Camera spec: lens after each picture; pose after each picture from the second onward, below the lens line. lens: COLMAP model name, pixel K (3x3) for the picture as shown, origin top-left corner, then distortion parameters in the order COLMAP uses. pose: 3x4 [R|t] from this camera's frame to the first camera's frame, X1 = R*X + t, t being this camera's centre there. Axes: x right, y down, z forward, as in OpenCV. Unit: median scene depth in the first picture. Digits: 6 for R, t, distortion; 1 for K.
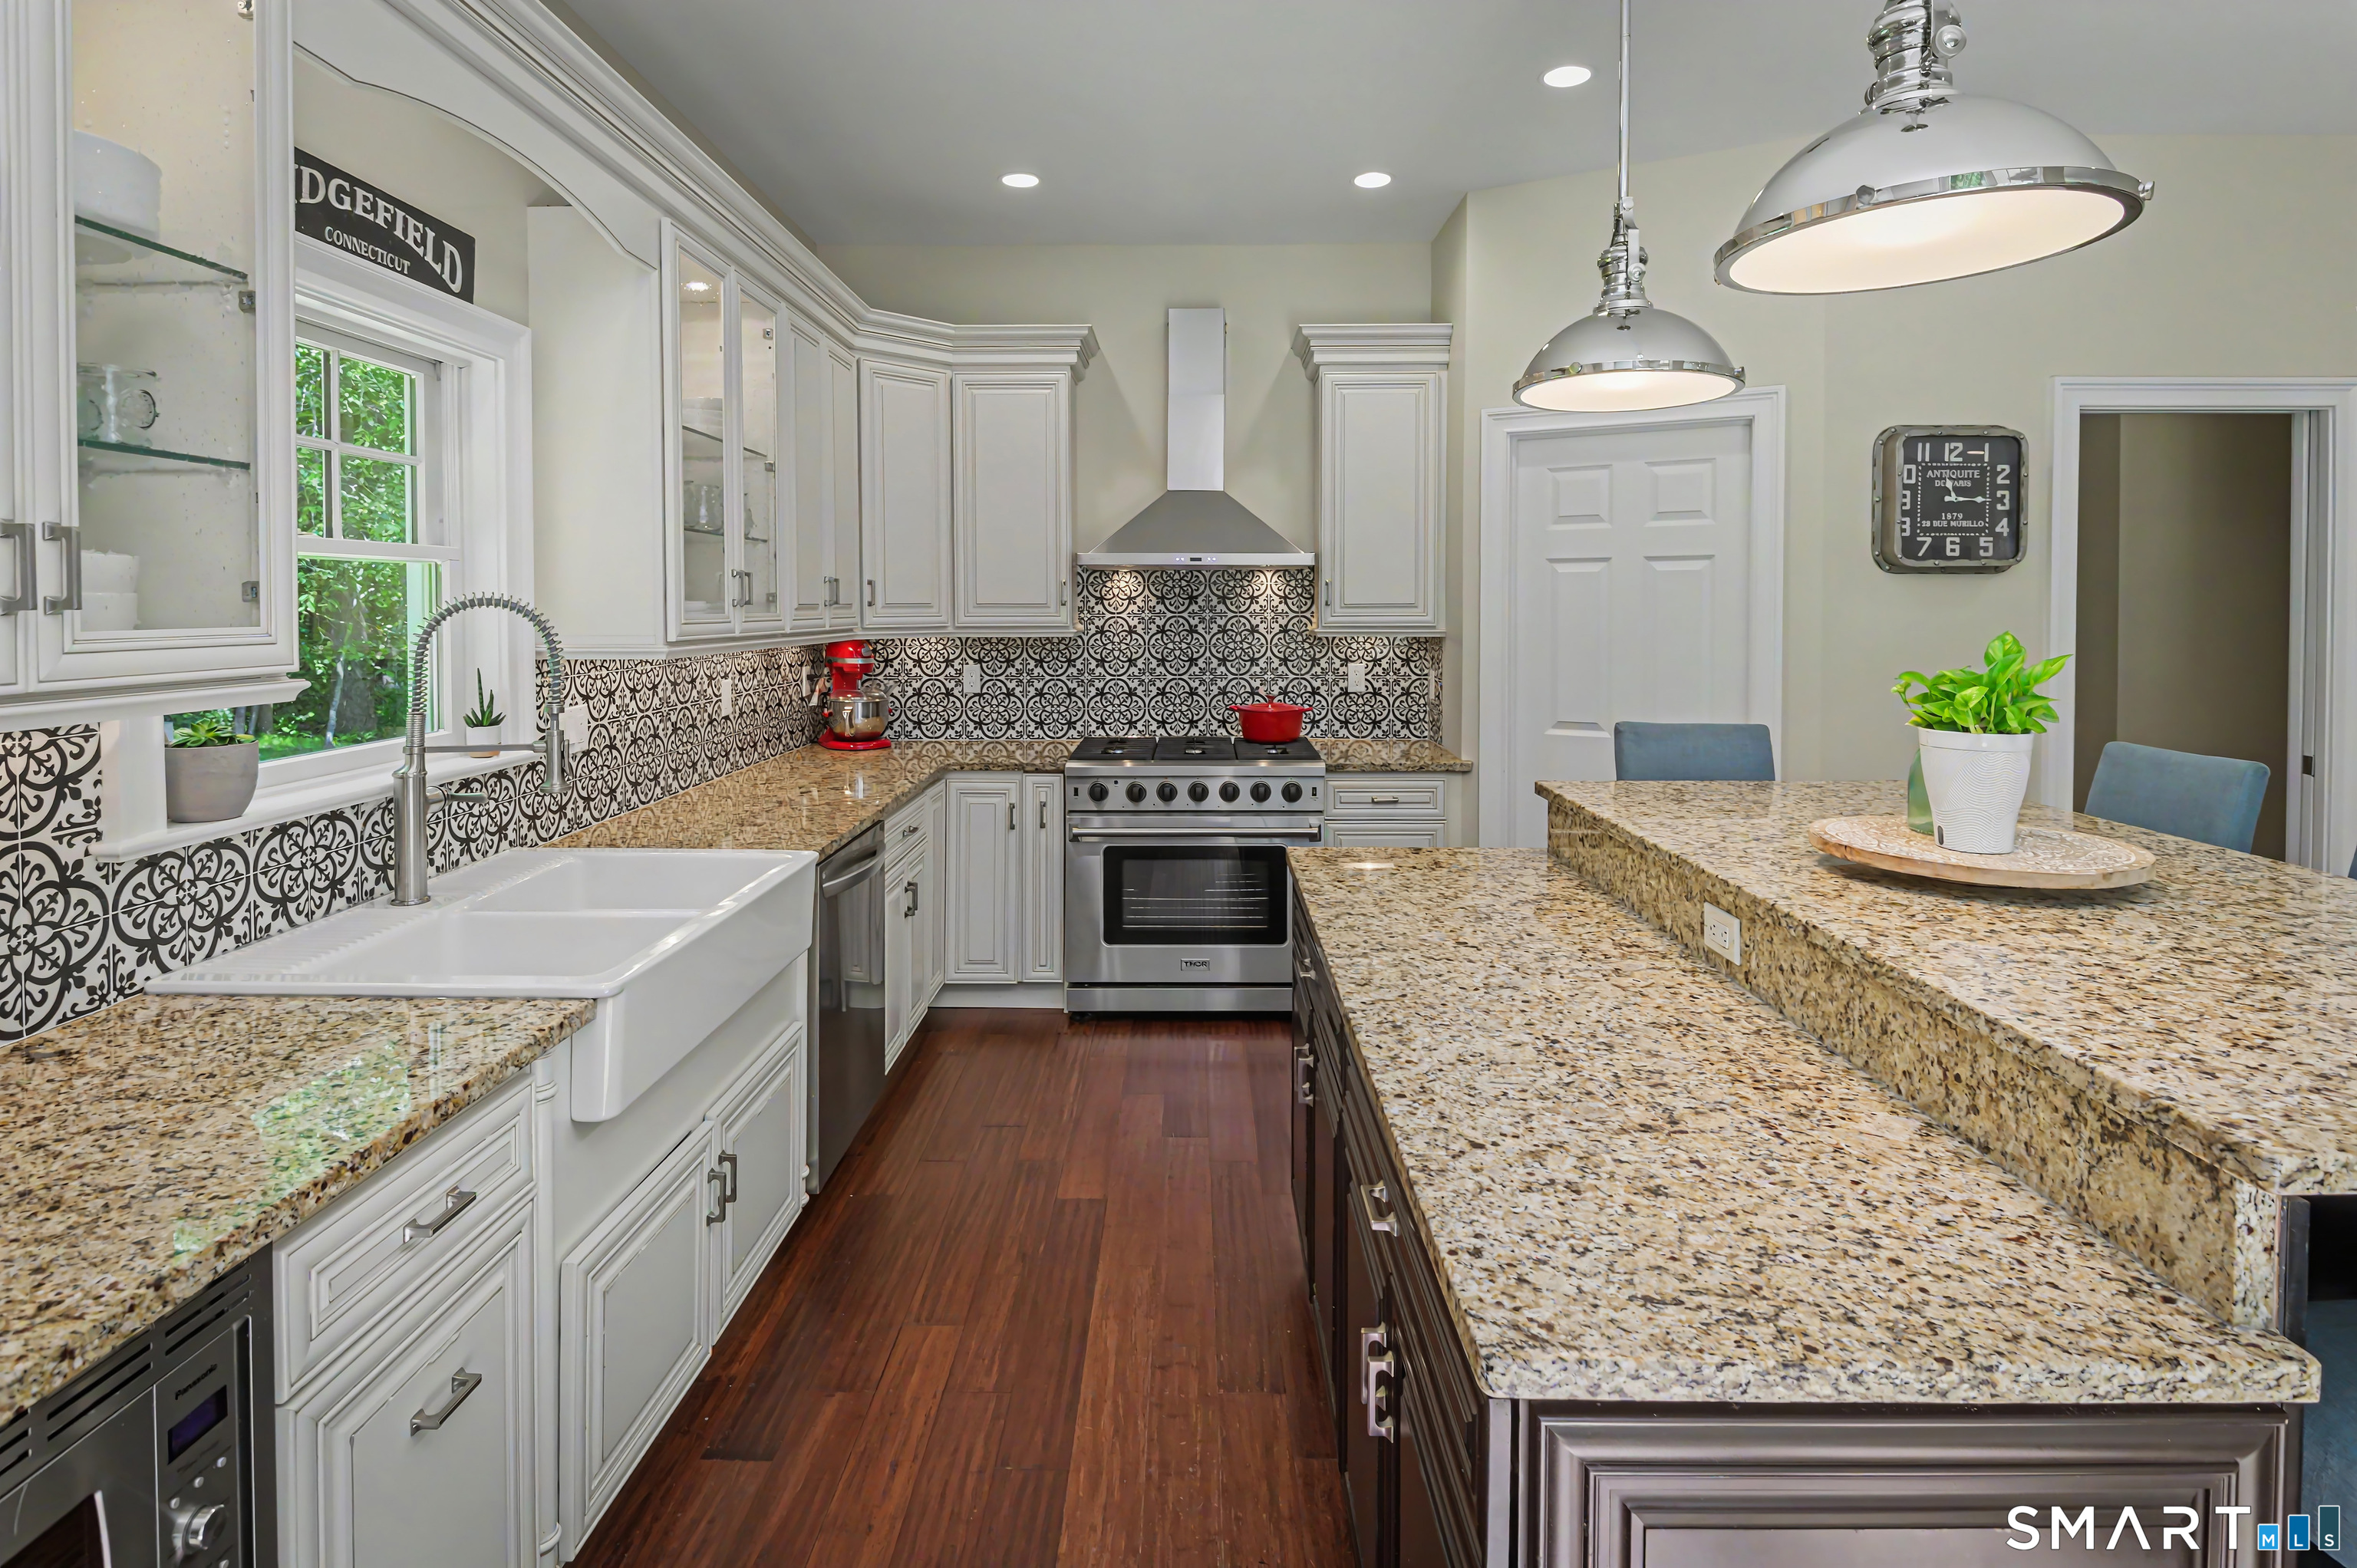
lens RADIAL K [[1173.4, 0, 1186.8], [0, 1173.4, 631.4], [0, 0, 1]] dist [0.001456, -0.000537]
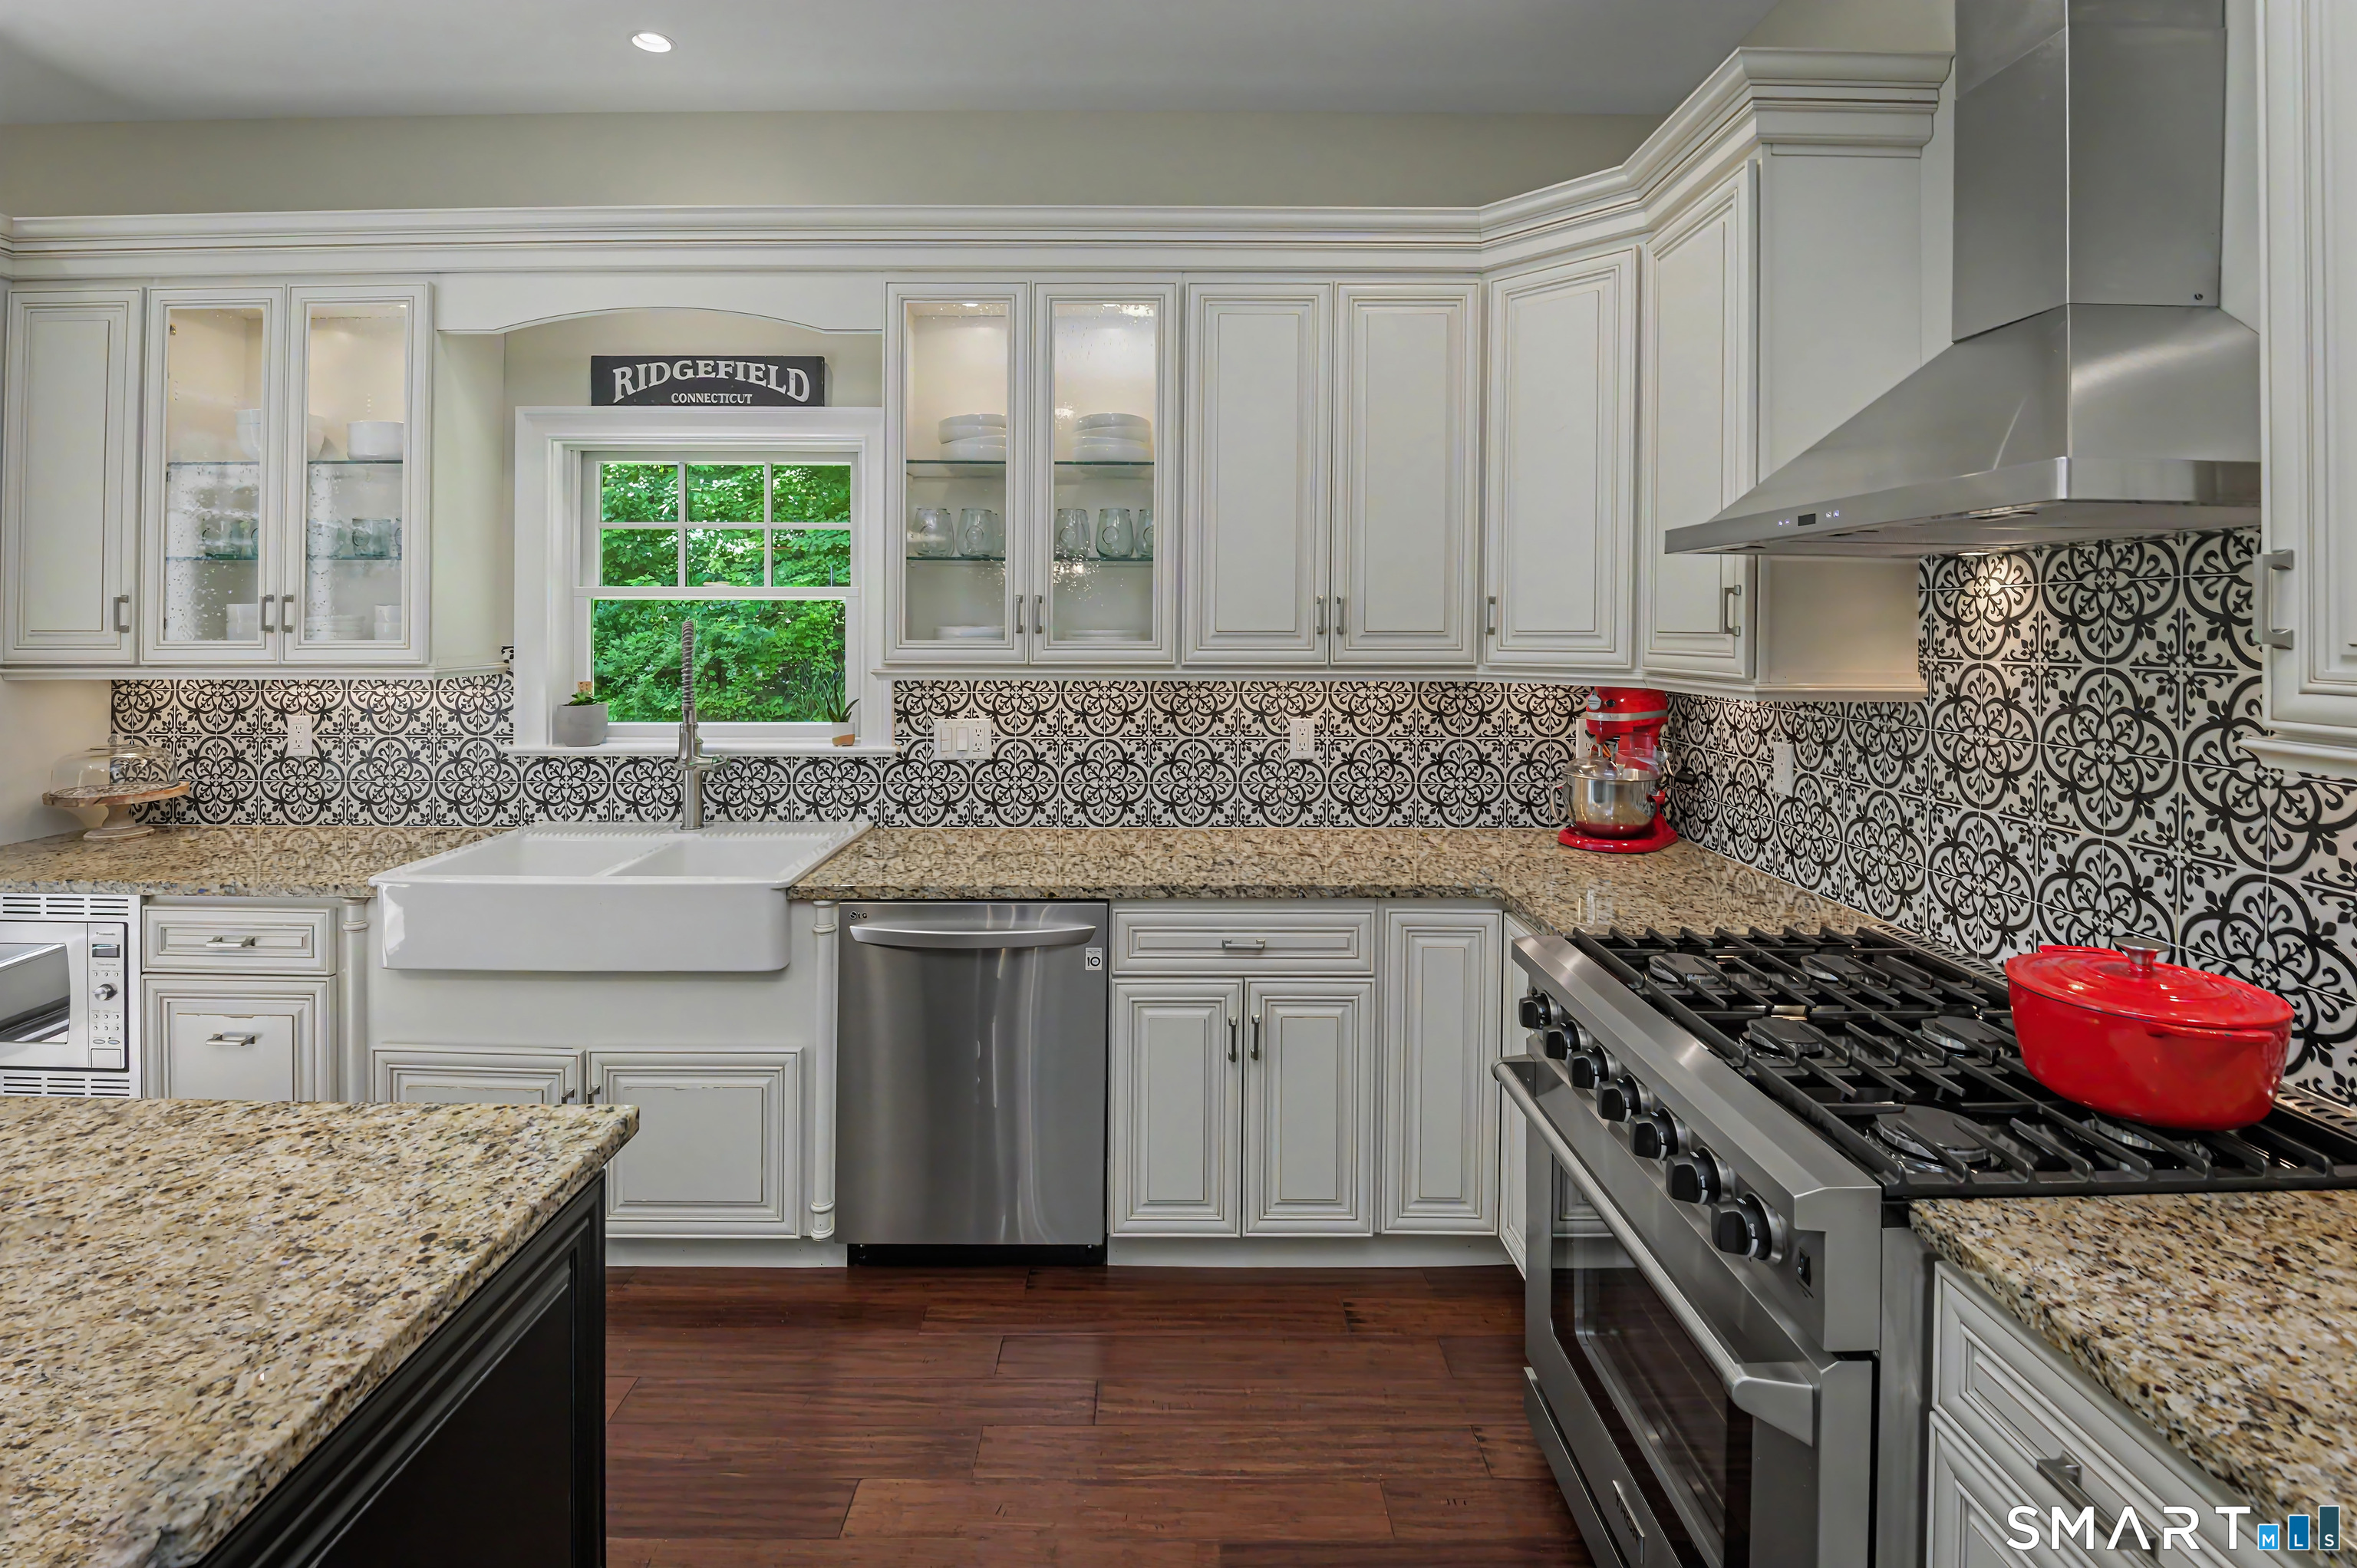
lens RADIAL K [[1095.7, 0, 1190.1], [0, 1095.7, 634.7], [0, 0, 1]] dist [-0.004127, -0.000736]
pose [[0.011025, 0.009137, -0.999897, 0.434951], [-0.026292, 0.999615, 0.008844, -0.026120], [0.999593, 0.026192, 0.011261, 0.947479]]
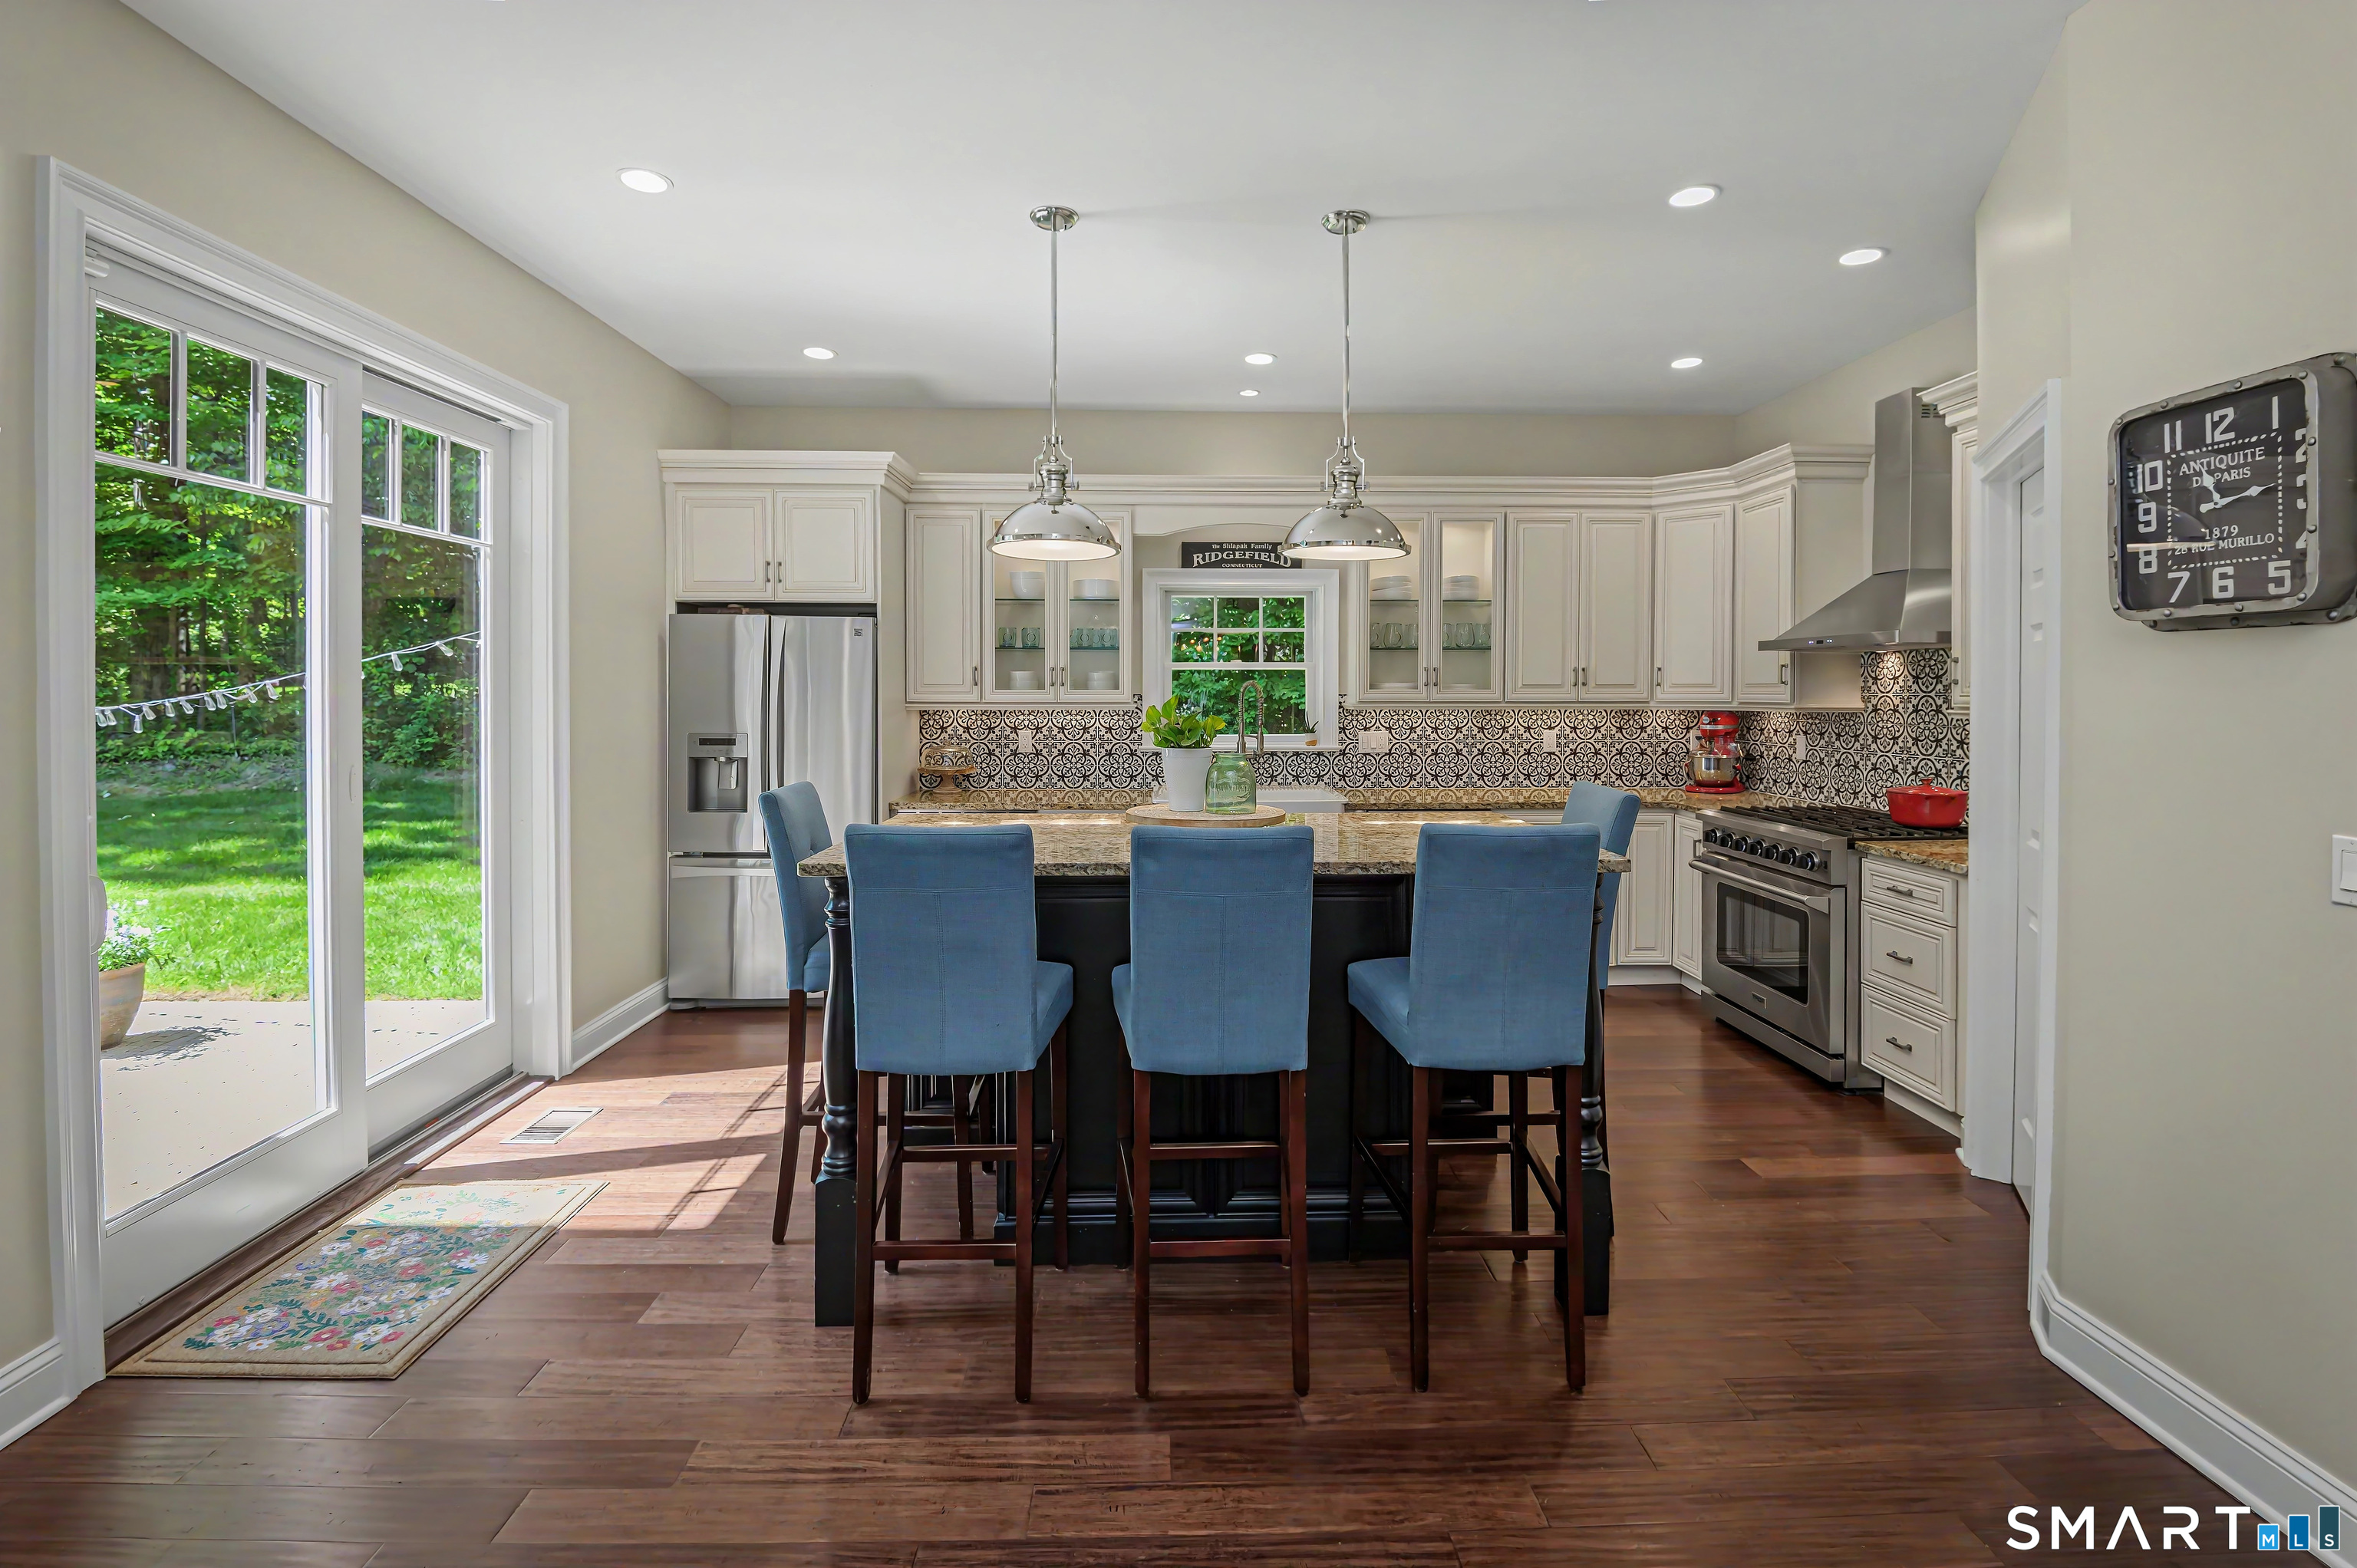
lens RADIAL K [[1095.7, 0, 1199.5], [0, 1095.7, 699.1], [0, 0, 1]] dist [-0.004127, -0.000736]
pose [[0.042968, 0.010134, -0.999025, 1.188596], [-0.024400, 0.999661, 0.009091, -0.004967], [0.998778, 0.023986, 0.043200, 0.456298]]
